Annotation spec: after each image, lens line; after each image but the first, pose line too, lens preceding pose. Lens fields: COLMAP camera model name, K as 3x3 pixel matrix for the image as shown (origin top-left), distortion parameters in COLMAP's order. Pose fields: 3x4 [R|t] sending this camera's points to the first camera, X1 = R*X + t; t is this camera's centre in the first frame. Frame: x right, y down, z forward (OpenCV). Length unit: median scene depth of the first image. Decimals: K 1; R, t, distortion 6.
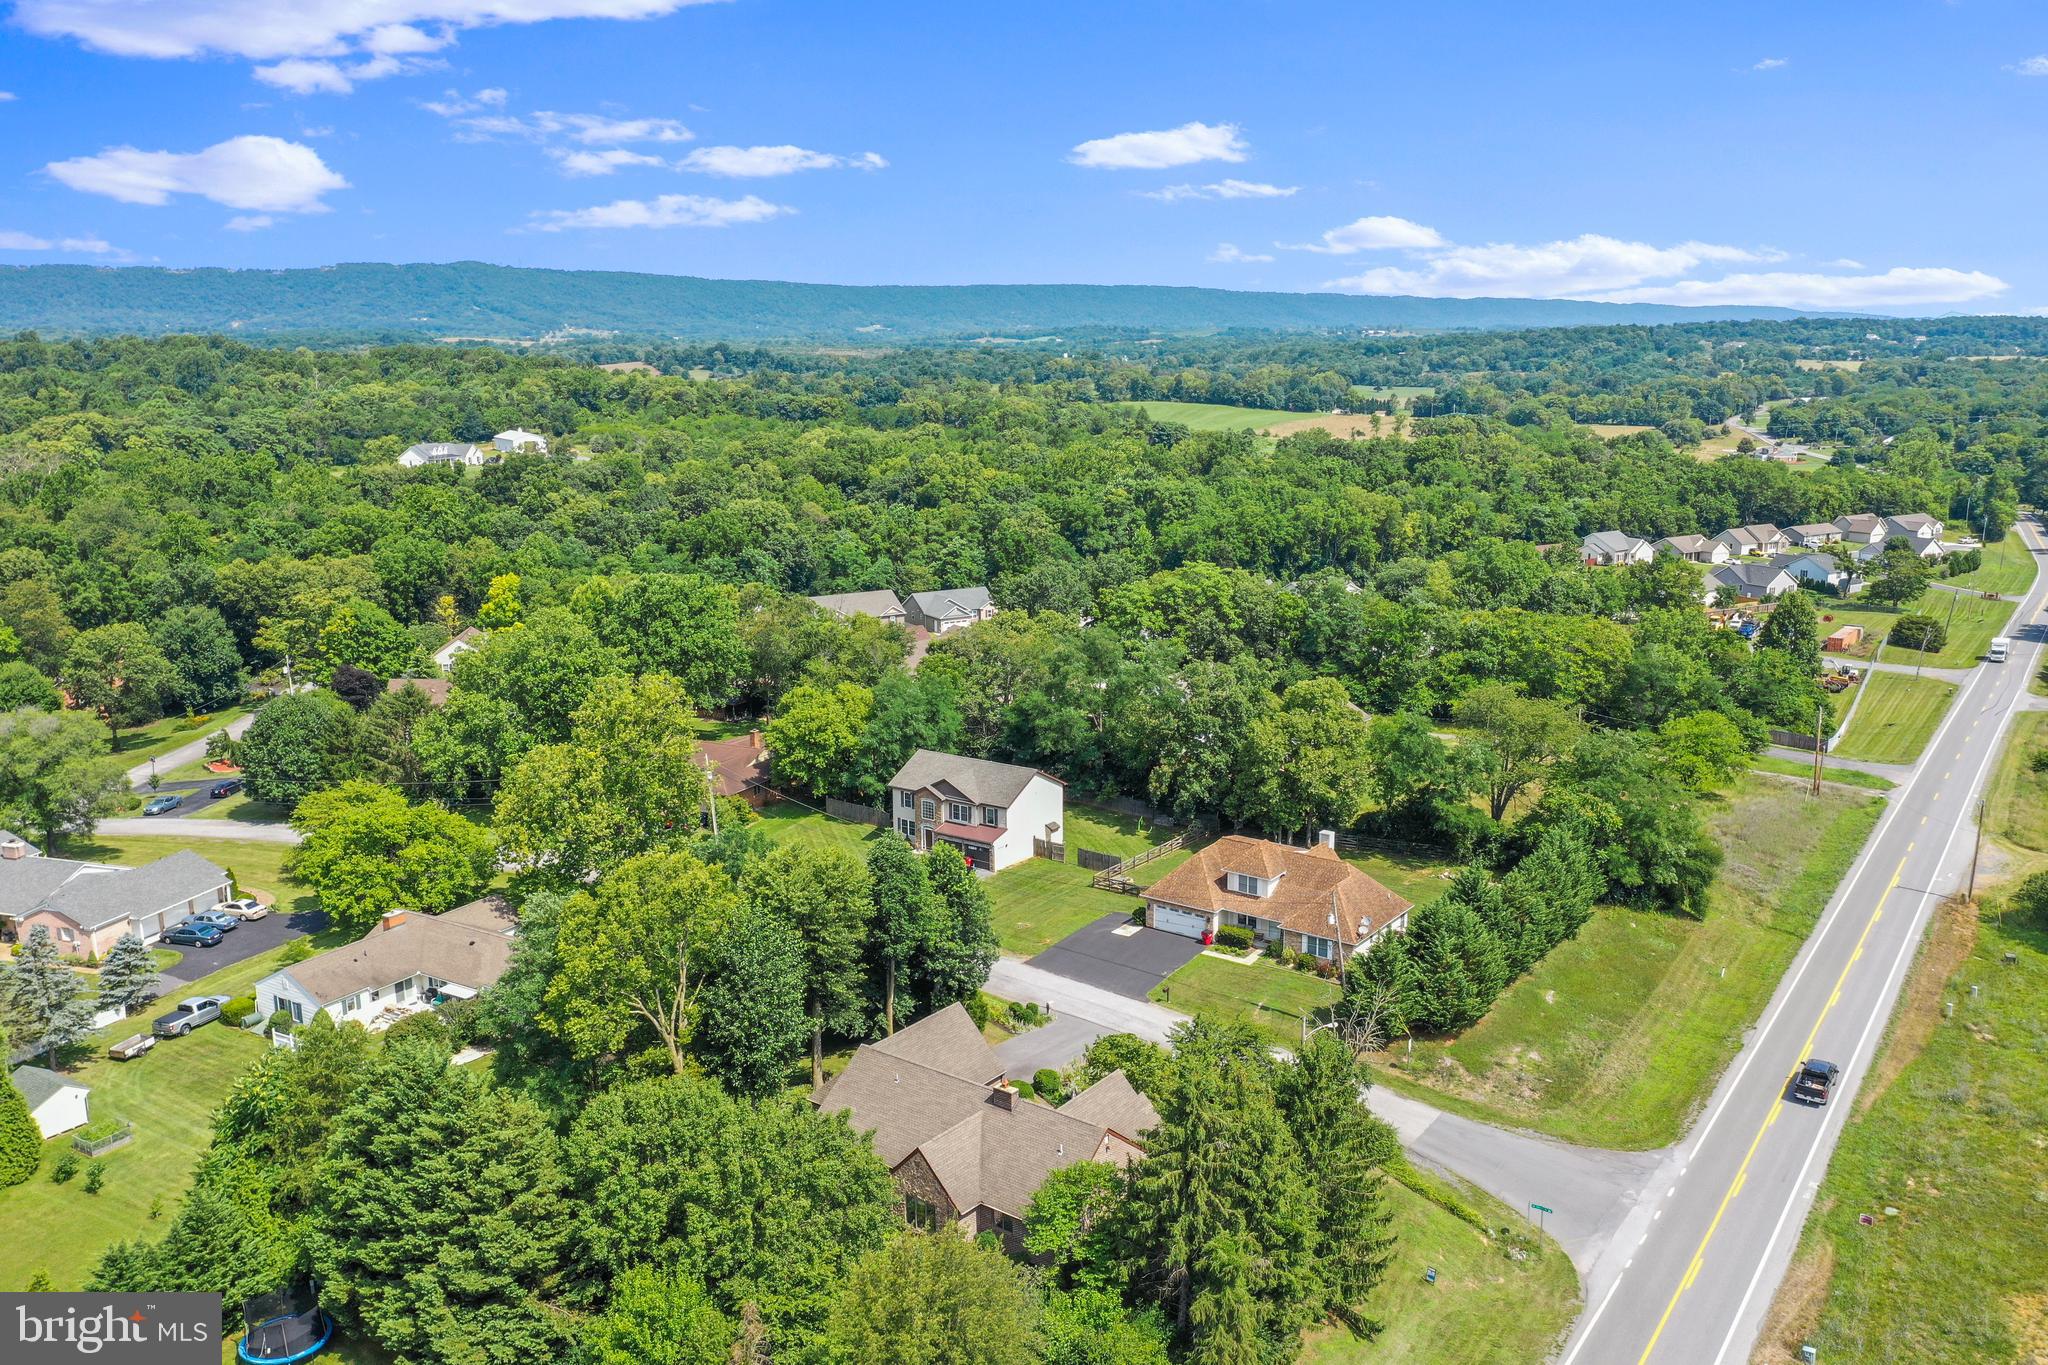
lens RADIAL K [[1628.6, 0, 1033.4], [0, 1628.6, 684.4], [0, 0, 1]] dist [0.006881, 0.011673]
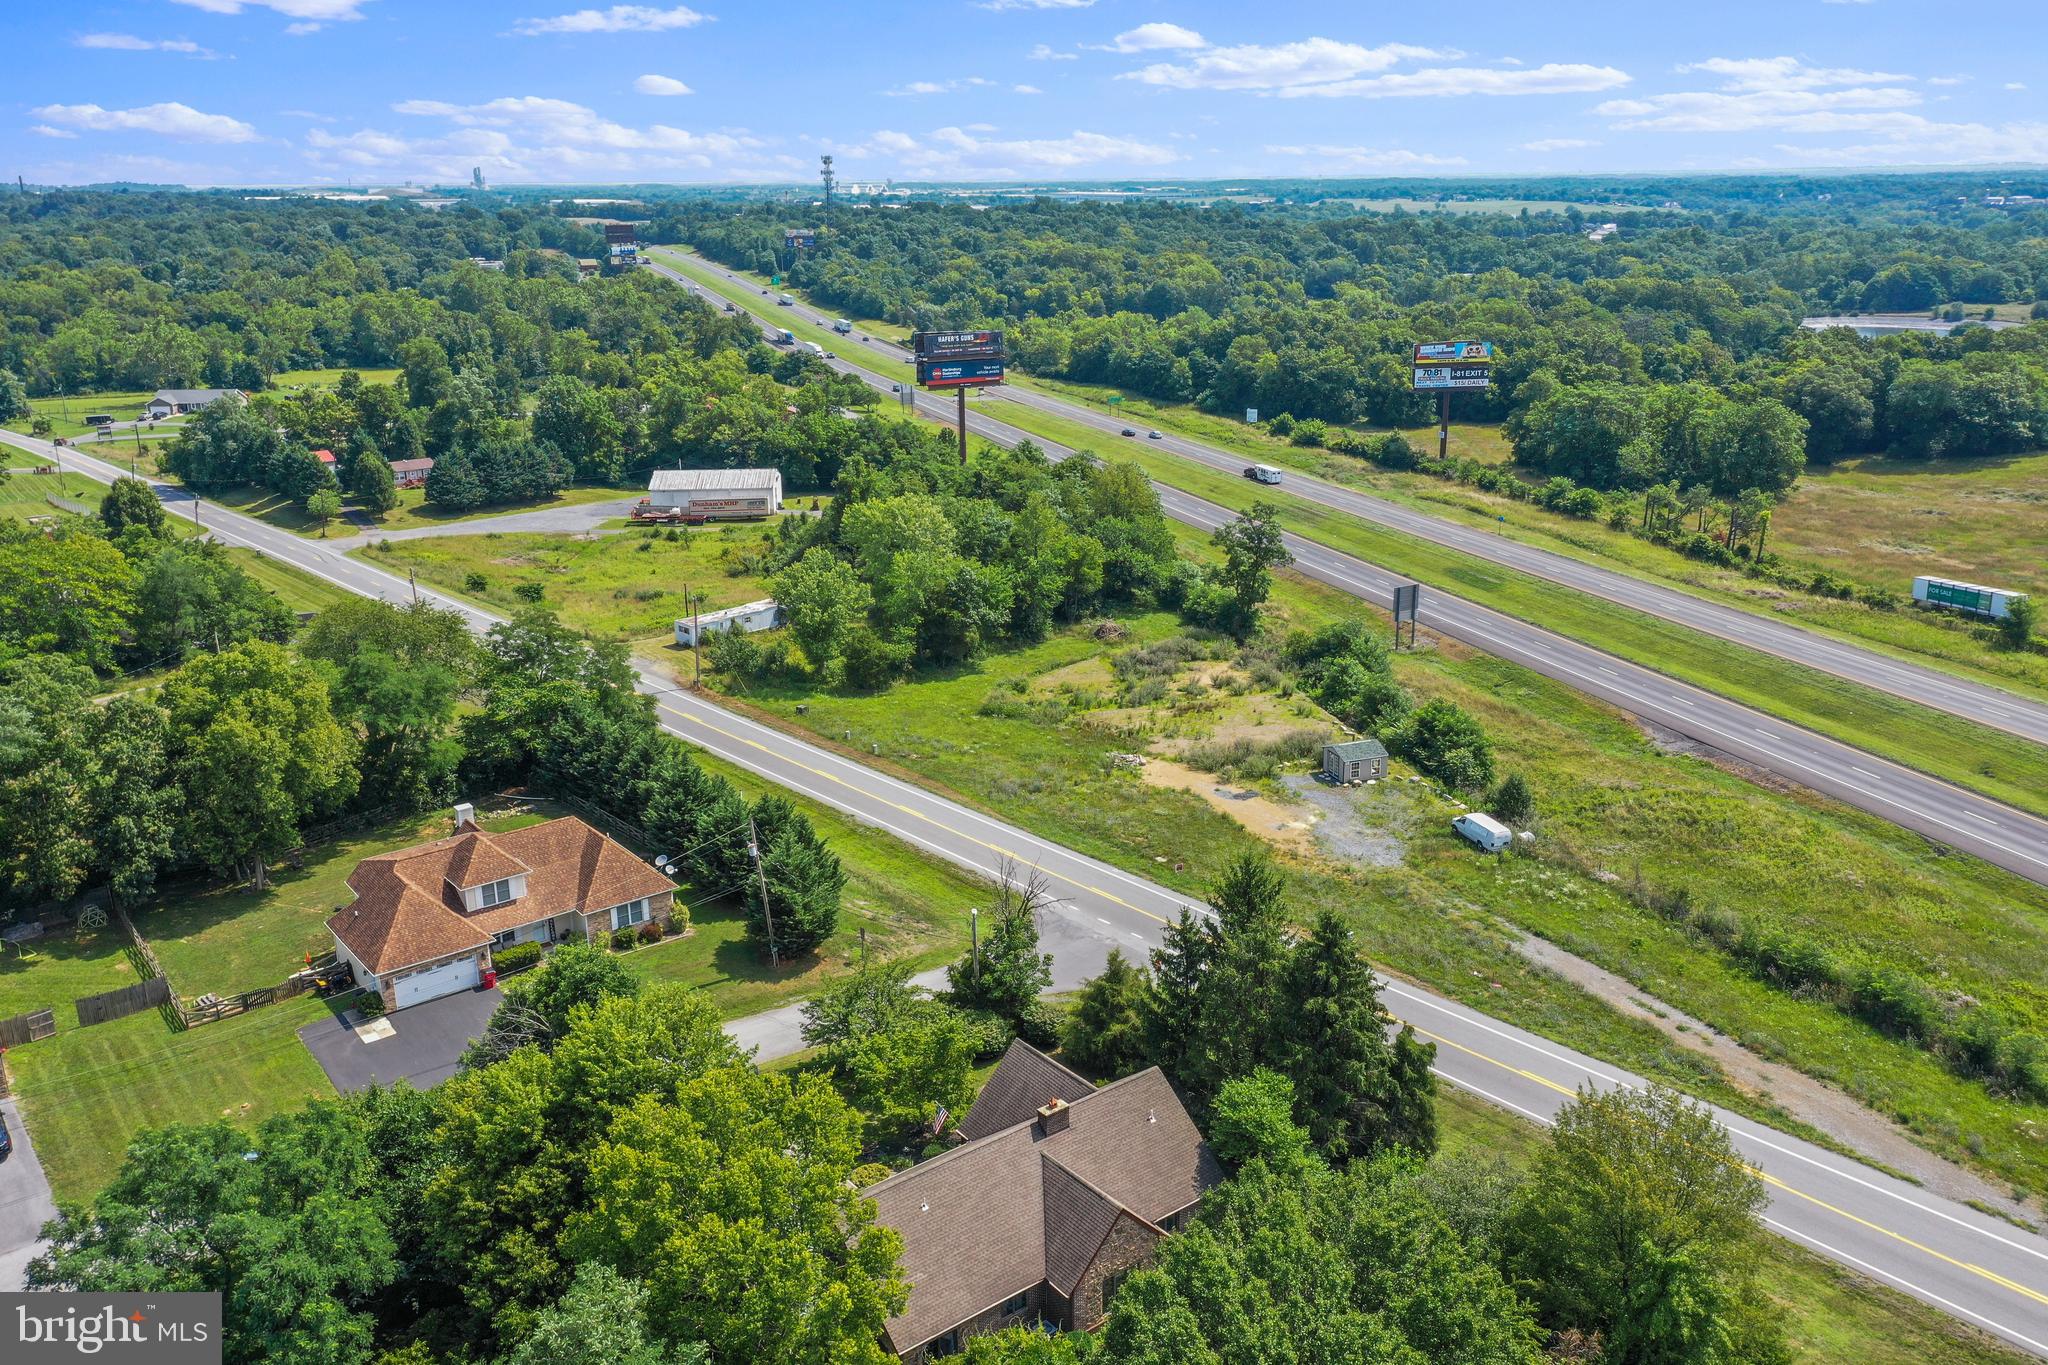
lens RADIAL K [[1628.6, 0, 1033.4], [0, 1628.6, 684.4], [0, 0, 1]] dist [0.006881, 0.011673]
pose [[0.249997, -0.279721, 0.926961, -0.300071], [0.207269, 0.950629, 0.230964, -0.058390], [-0.945802, 0.134390, 0.295632, 0.316849]]
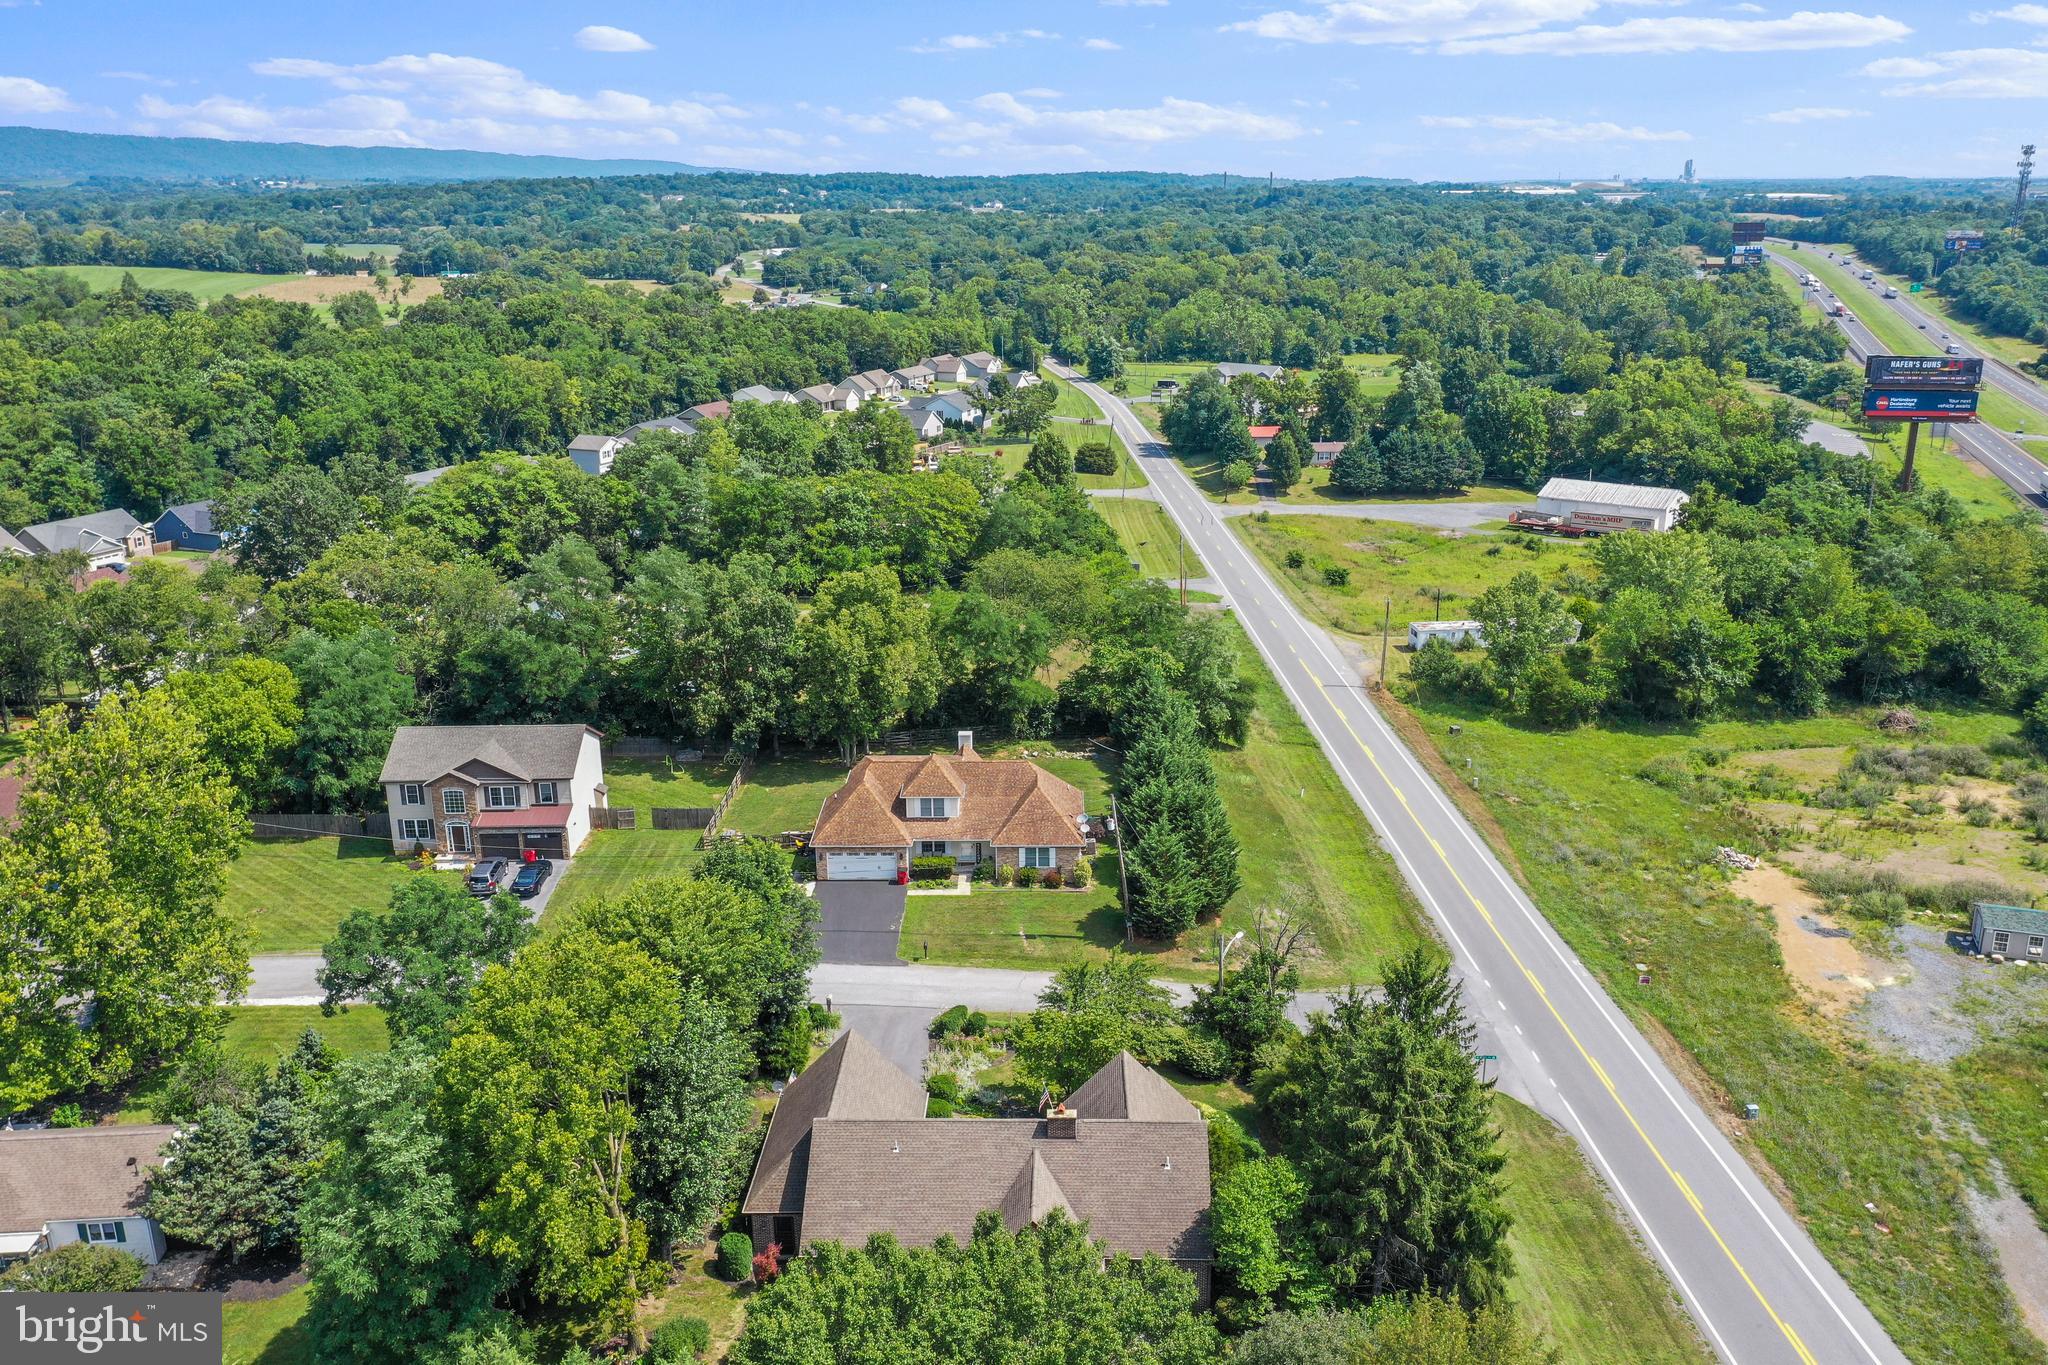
lens RADIAL K [[1622.6, 0, 1024.0], [0, 1622.6, 682.5], [0, 0, 1]] dist [0.009966, 0.006195]
pose [[0.806041, -0.170502, 0.566768, -0.195572], [0.122321, 0.984922, 0.122336, -0.028783], [-0.579081, -0.029280, 0.814744, 0.151604]]
